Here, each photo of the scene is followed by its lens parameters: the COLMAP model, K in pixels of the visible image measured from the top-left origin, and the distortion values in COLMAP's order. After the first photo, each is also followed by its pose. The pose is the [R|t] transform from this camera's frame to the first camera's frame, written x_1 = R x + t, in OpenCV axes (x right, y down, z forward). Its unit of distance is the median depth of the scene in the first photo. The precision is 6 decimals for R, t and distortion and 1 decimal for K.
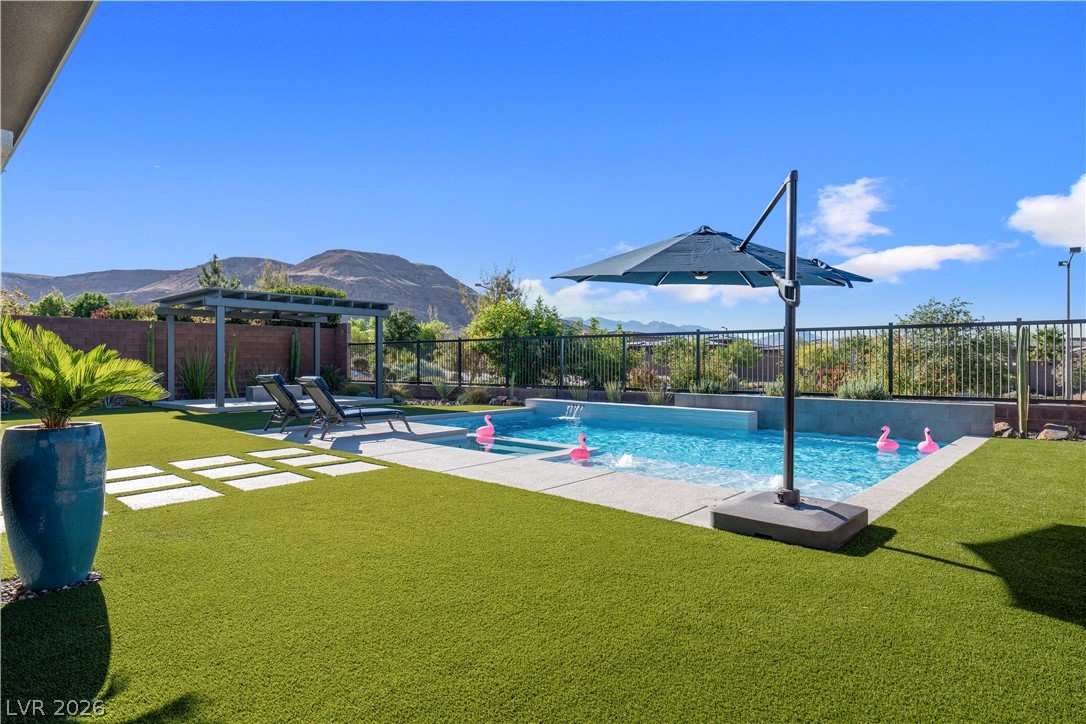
lens RADIAL K [[601.8, 0, 541.1], [0, 601.8, 364.0], [0, 0, 1]] dist [0.002556, -0.000308]
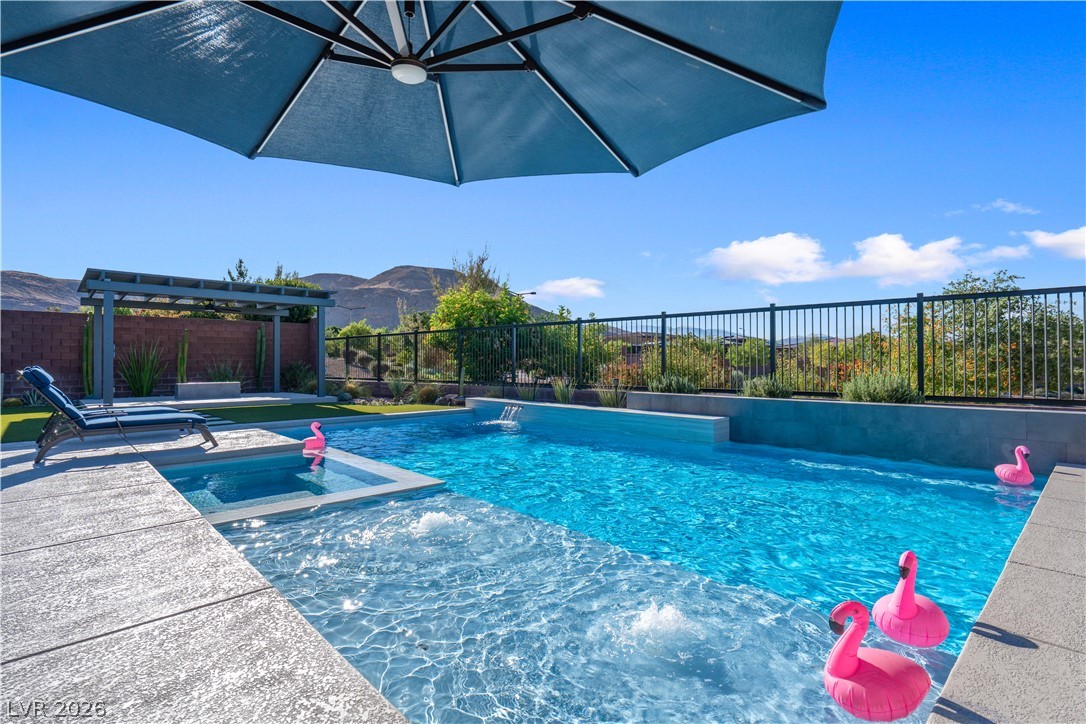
lens RADIAL K [[530.4, 0, 544.7], [0, 530.4, 360.5], [0, 0, 1]] dist [0.004889, 0.001125]
pose [[0.997729, -0.003145, -0.067279, 0.149692], [0.002717, 0.999975, -0.006453, 0.011346], [0.067297, 0.006255, 0.997713, 0.285821]]
